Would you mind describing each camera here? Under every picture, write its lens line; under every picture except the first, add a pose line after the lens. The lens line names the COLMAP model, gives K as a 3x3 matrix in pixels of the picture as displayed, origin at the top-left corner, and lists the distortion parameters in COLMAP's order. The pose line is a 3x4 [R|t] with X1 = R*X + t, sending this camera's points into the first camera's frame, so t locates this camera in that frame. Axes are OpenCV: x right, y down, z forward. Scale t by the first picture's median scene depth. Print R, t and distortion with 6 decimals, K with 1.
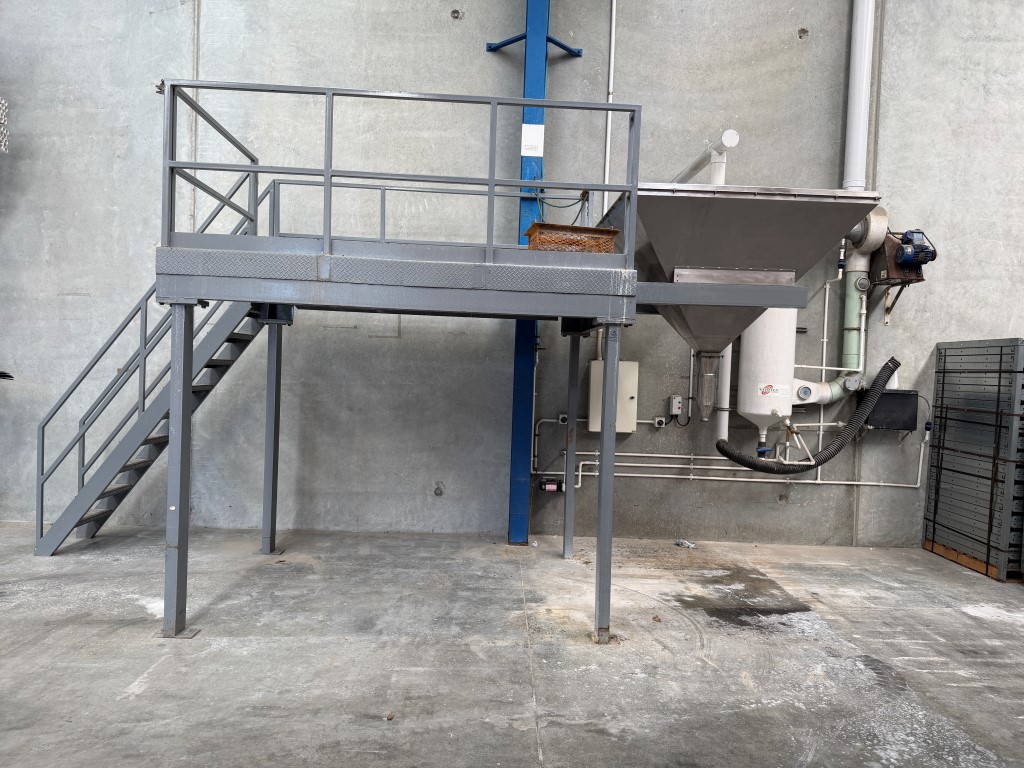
lens RADIAL K [[721.8, 0, 512.0], [0, 721.8, 384.0], [0, 0, 1]] dist [0.055425, -0.069503]
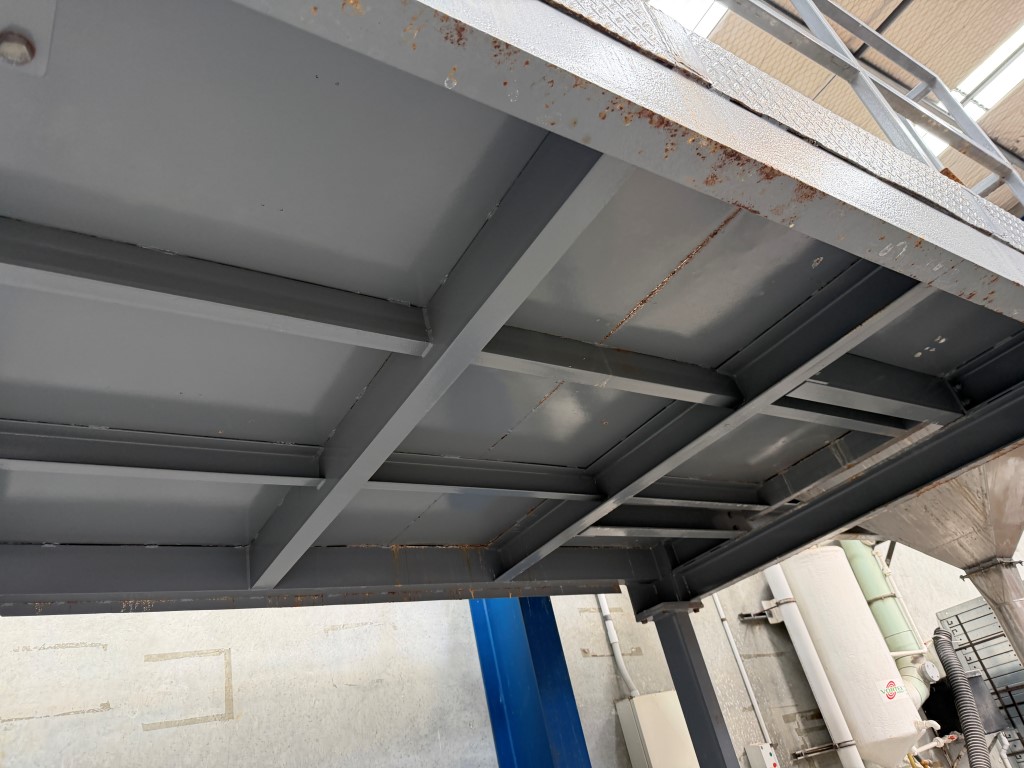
lens RADIAL K [[731.0, 0, 512.0], [0, 731.0, 384.0], [0, 0, 1]] dist [0.050312, -0.084236]
pose [[0.832793, 0.082413, 0.547416, -0.269555], [0.247120, 0.829519, -0.500830, 0.024245], [-0.495367, 0.552365, 0.670451, 0.573939]]
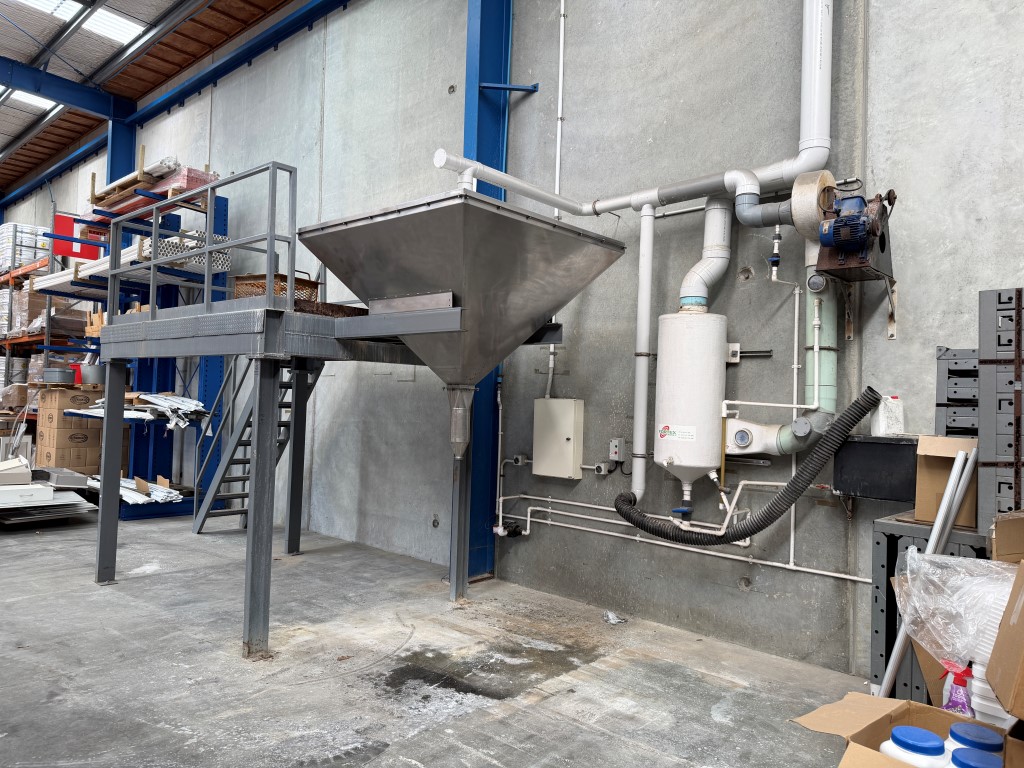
lens RADIAL K [[725.4, 0, 520.4], [0, 725.4, 376.3], [0, 0, 1]] dist [0.049513, -0.054696]
pose [[0.715826, -0.036536, -0.697322, 0.764805], [-0.023434, 0.996811, -0.076284, 0.011101], [0.697885, 0.070947, 0.712687, 0.313184]]
